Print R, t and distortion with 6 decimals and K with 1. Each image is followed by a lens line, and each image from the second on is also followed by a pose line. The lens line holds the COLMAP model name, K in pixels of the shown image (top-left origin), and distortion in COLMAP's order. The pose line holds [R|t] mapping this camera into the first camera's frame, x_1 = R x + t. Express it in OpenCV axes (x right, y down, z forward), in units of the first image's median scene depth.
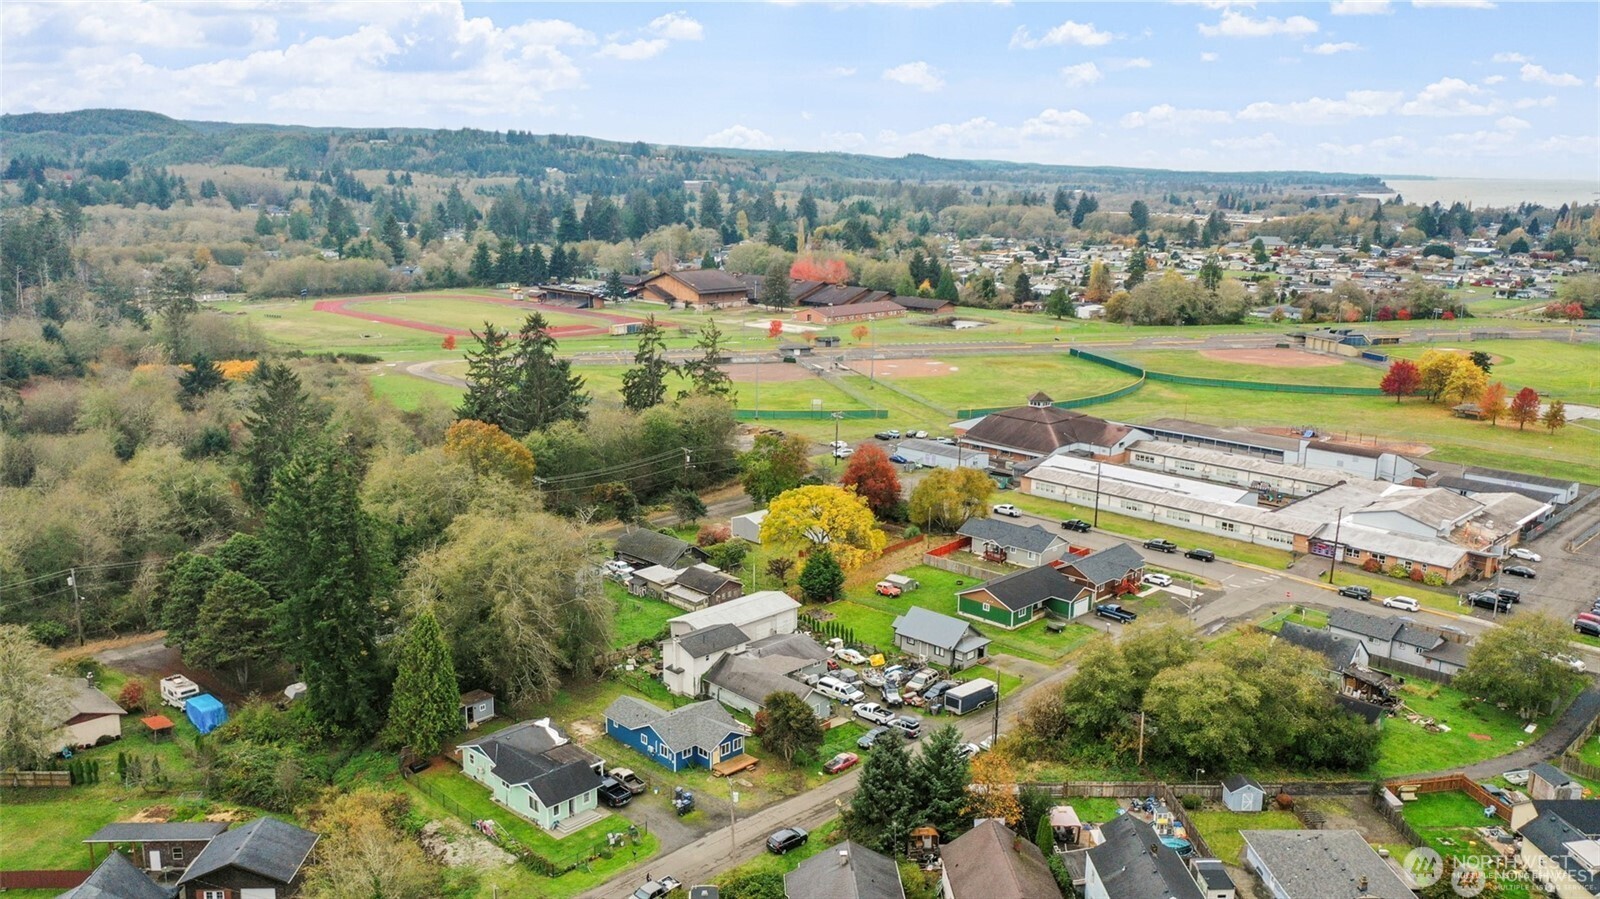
lens RADIAL K [[1288.9, 0, 797.1], [0, 1288.9, 454.2], [0, 0, 1]] dist [0.021717, -0.000599]
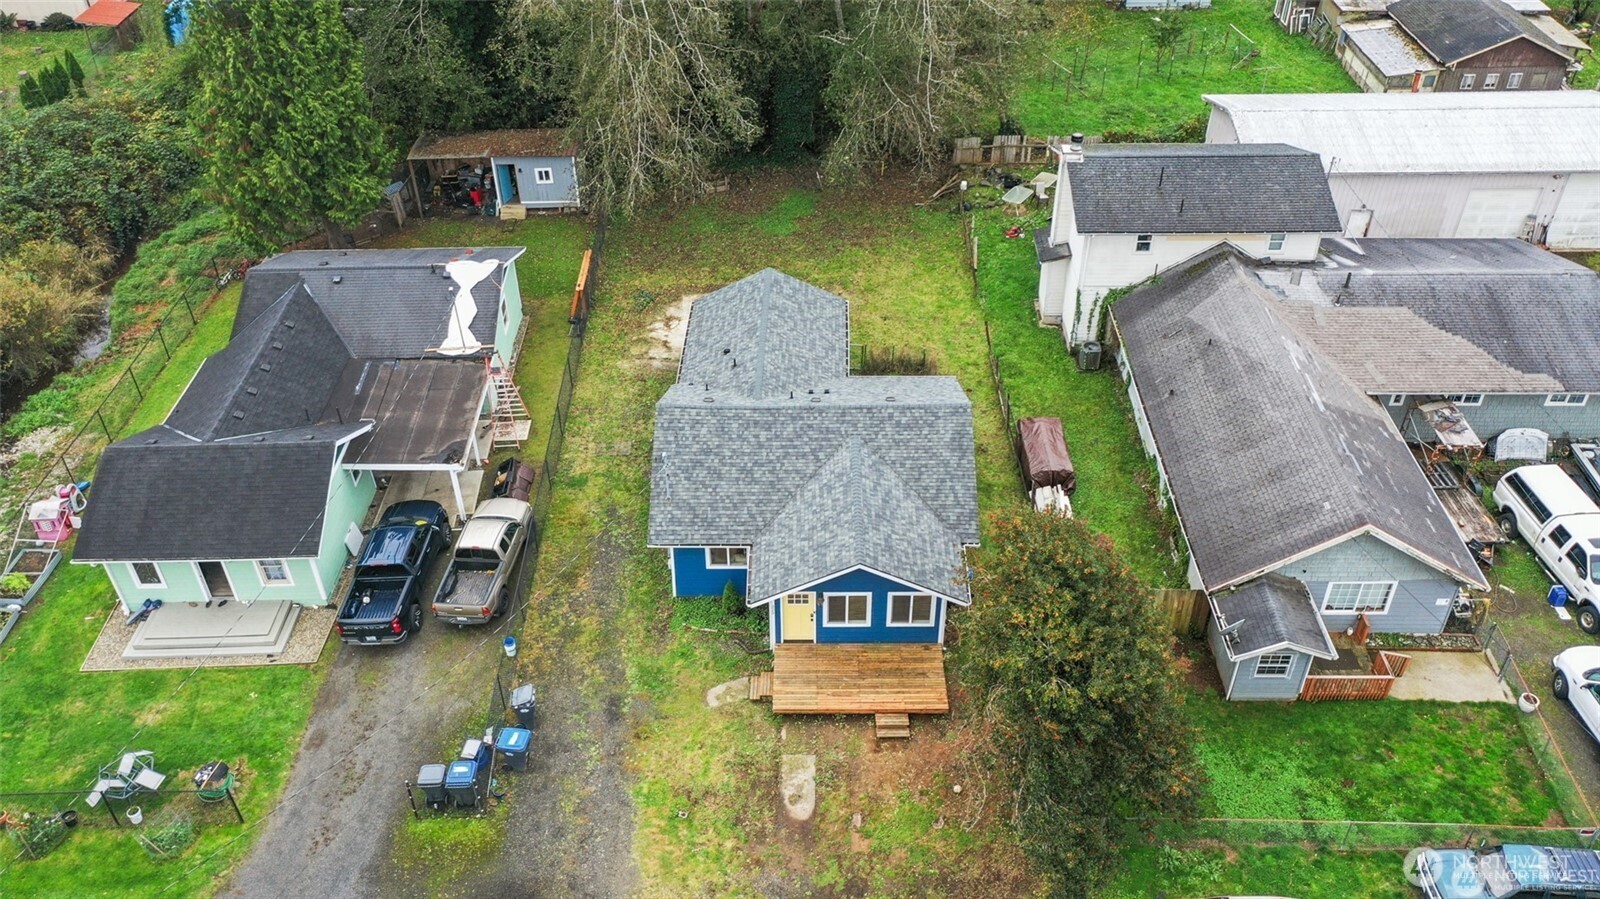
lens RADIAL K [[1288.9, 0, 798.7], [0, 1288.9, 450.3], [0, 0, 1]] dist [0.021717, -0.000599]
pose [[0.705600, 0.418527, -0.571808, 0.050382], [-0.142945, 0.874422, 0.463630, 0.059269], [0.694043, -0.245400, 0.676818, 0.587292]]
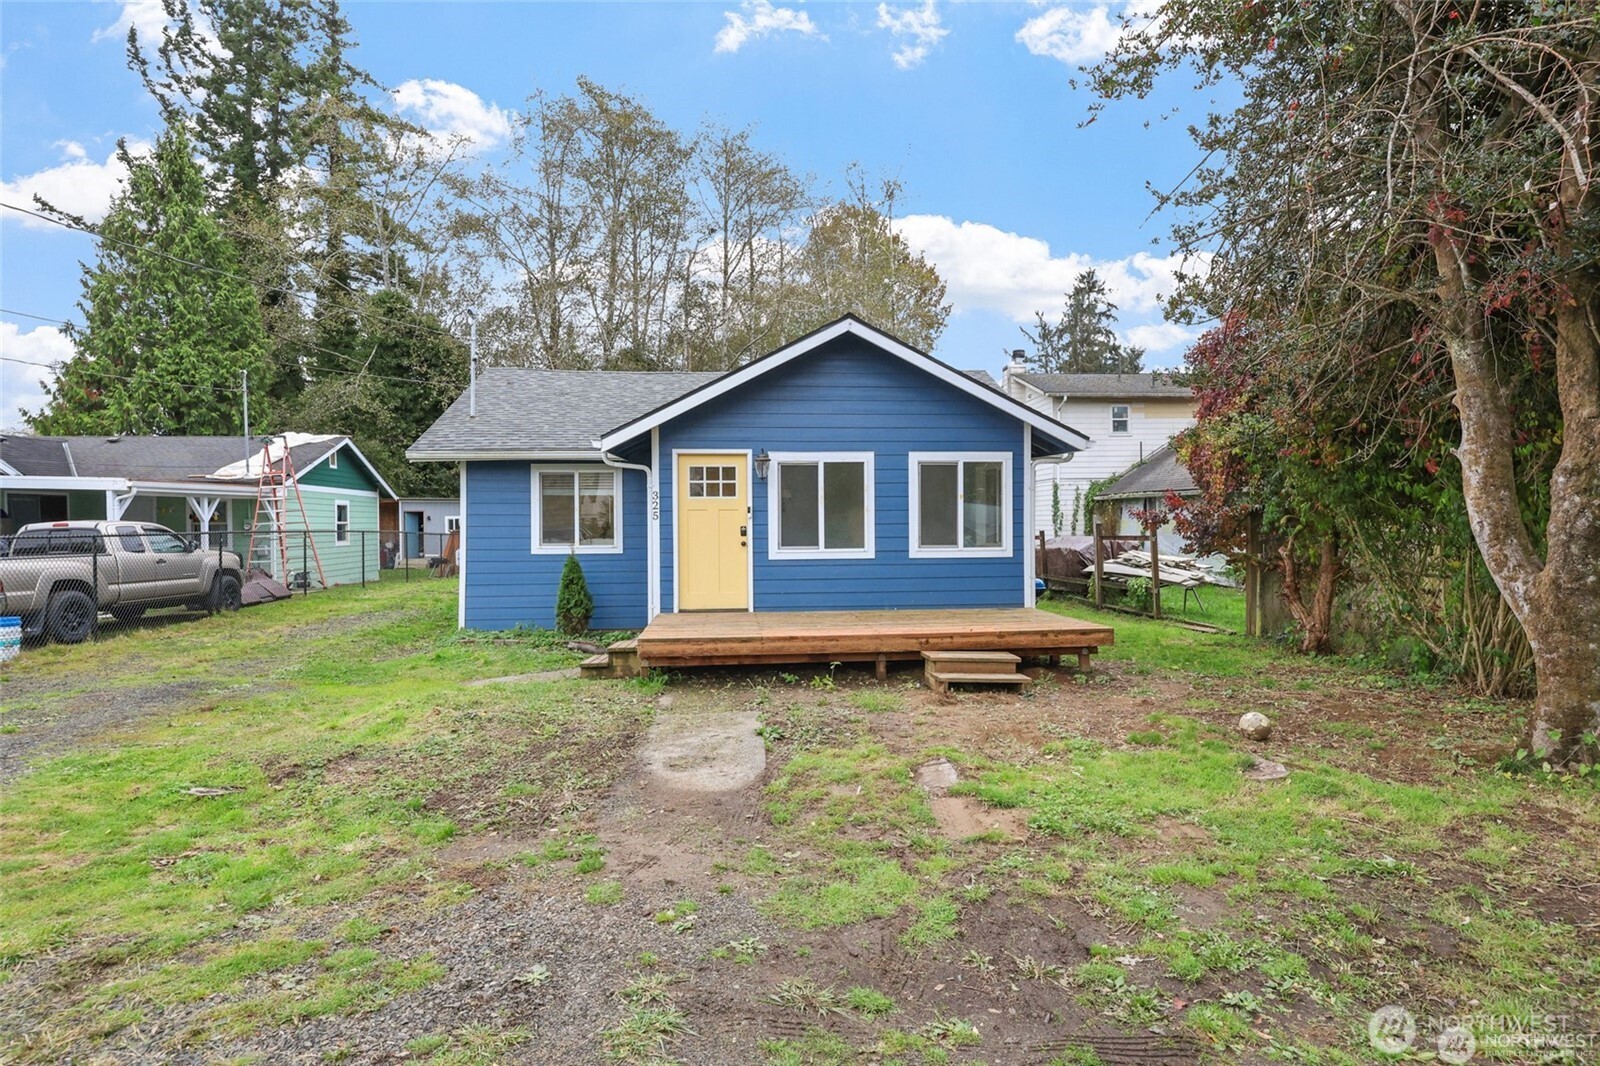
lens RADIAL K [[886.1, 0, 806.0], [0, 886.1, 517.9], [0, 0, 1]] dist [-0.001211, 0.004866]
pose [[0.765178, -0.018001, -0.643567, -0.003798], [-0.125599, 0.976229, -0.176639, 0.172956], [0.631448, 0.215991, 0.744729, 0.667025]]
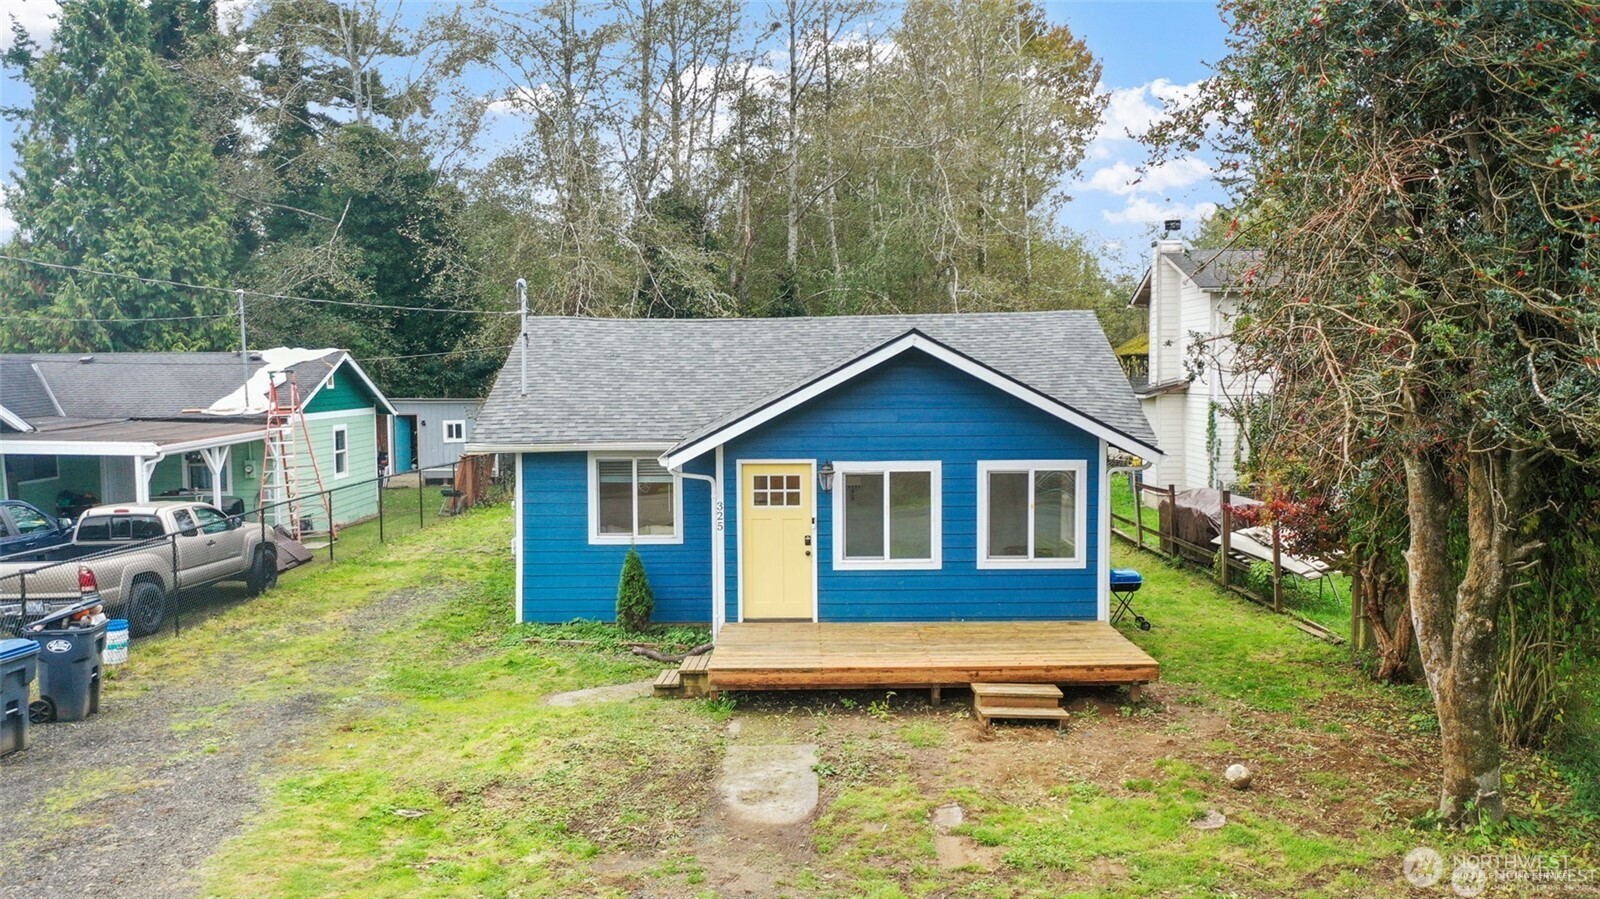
lens RADIAL K [[1288.9, 0, 797.4], [0, 1288.9, 438.1], [0, 0, 1]] dist [0.021717, -0.000599]
pose [[0.704440, 0.022771, -0.709398, 0.013888], [-0.140205, 0.984255, -0.107632, 0.166797], [0.695778, 0.175281, 0.696541, 0.648529]]
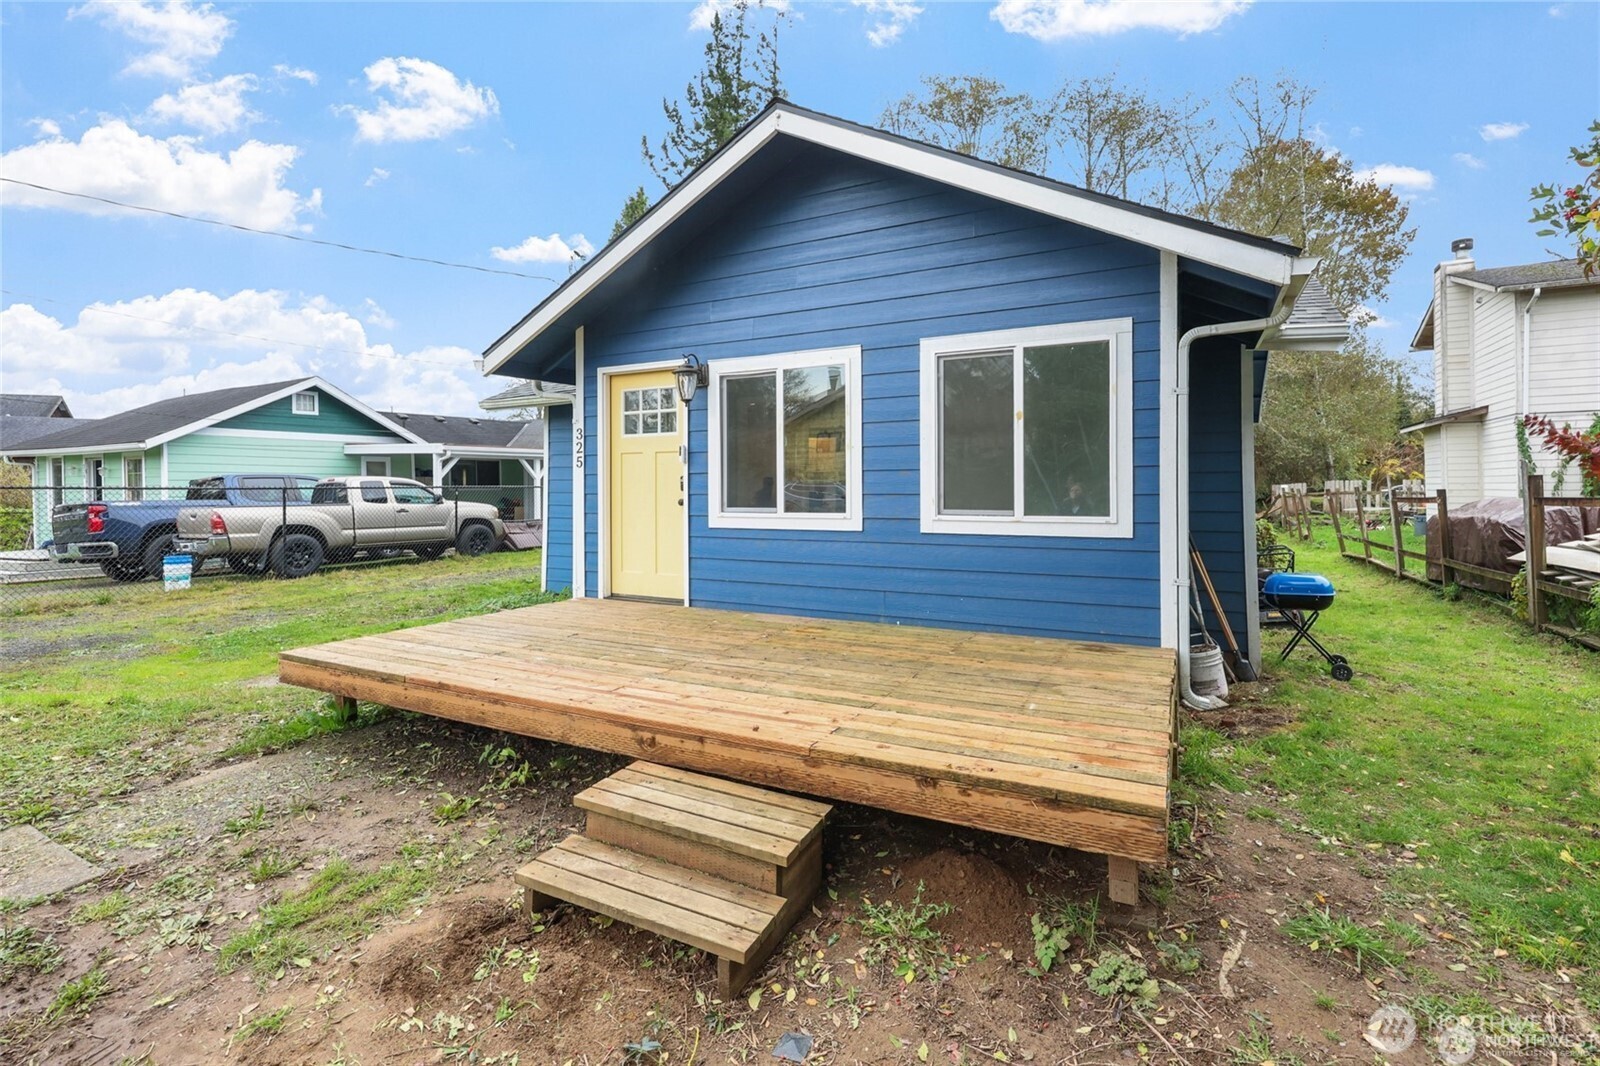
lens RADIAL K [[723.5, 0, 803.7], [0, 723.5, 489.3], [0, 0, 1]] dist [0.005454, -0.001123]
pose [[0.296518, -0.008754, -0.954987, -0.012233], [-0.198307, 0.977599, -0.070534, 0.165713], [0.934212, 0.210295, 0.288140, 0.702604]]
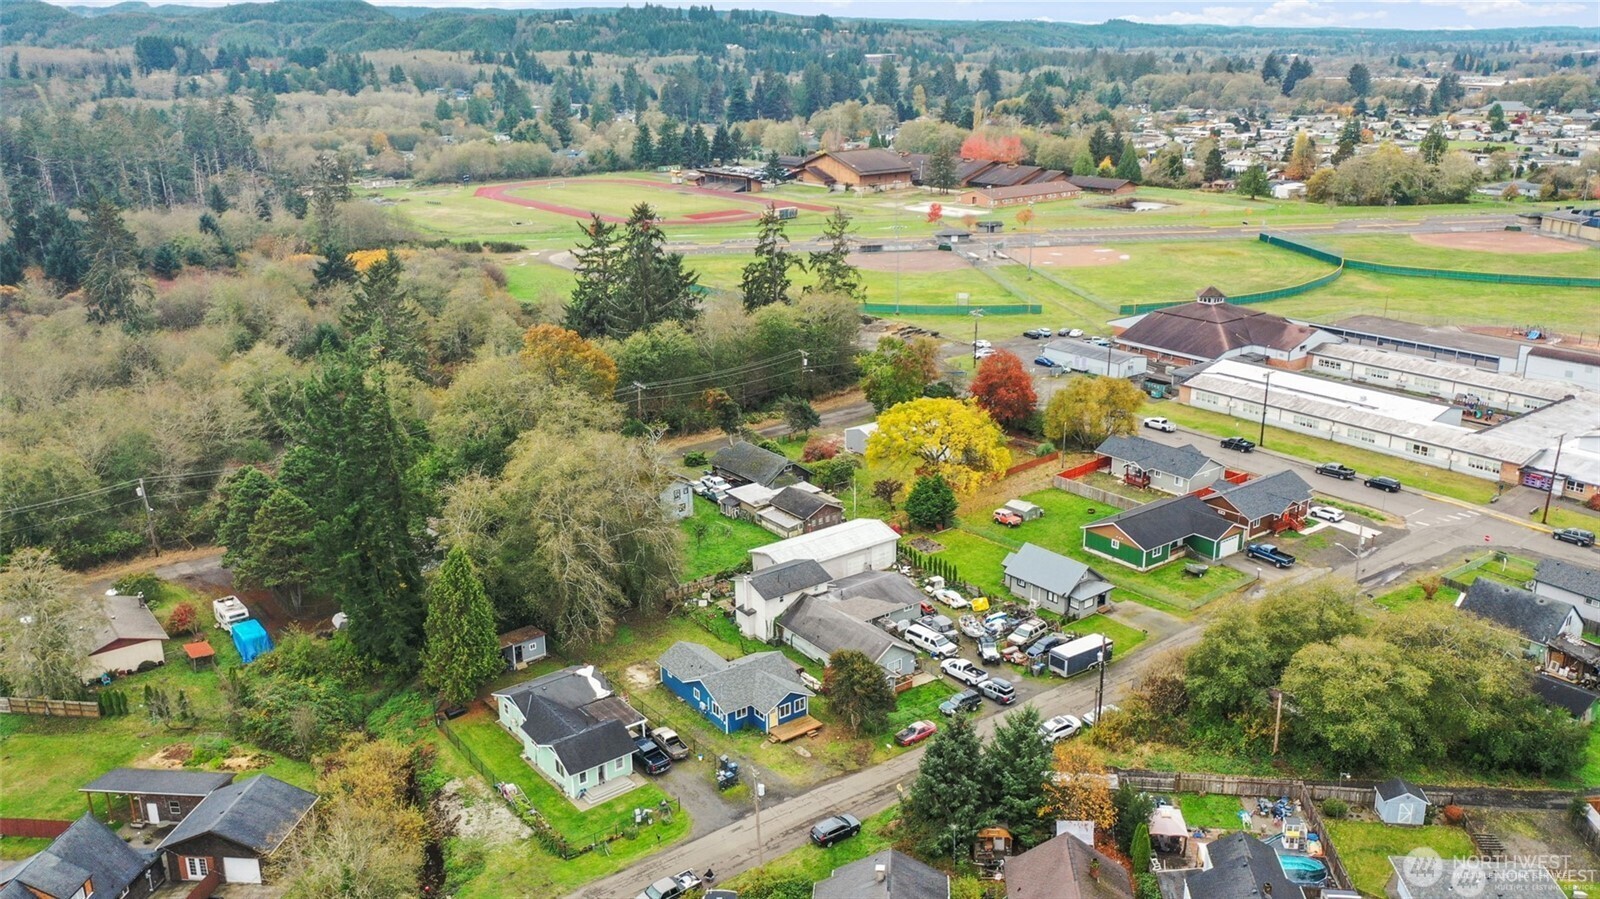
lens RADIAL K [[1288.9, 0, 796.6], [0, 1288.9, 446.8], [0, 0, 1]] dist [0.021717, -0.000599]
pose [[0.989311, 0.020420, -0.144384, 0.054033], [-0.007916, 0.996208, 0.086647, -0.019578], [0.145606, -0.084578, 0.985721, 0.104417]]
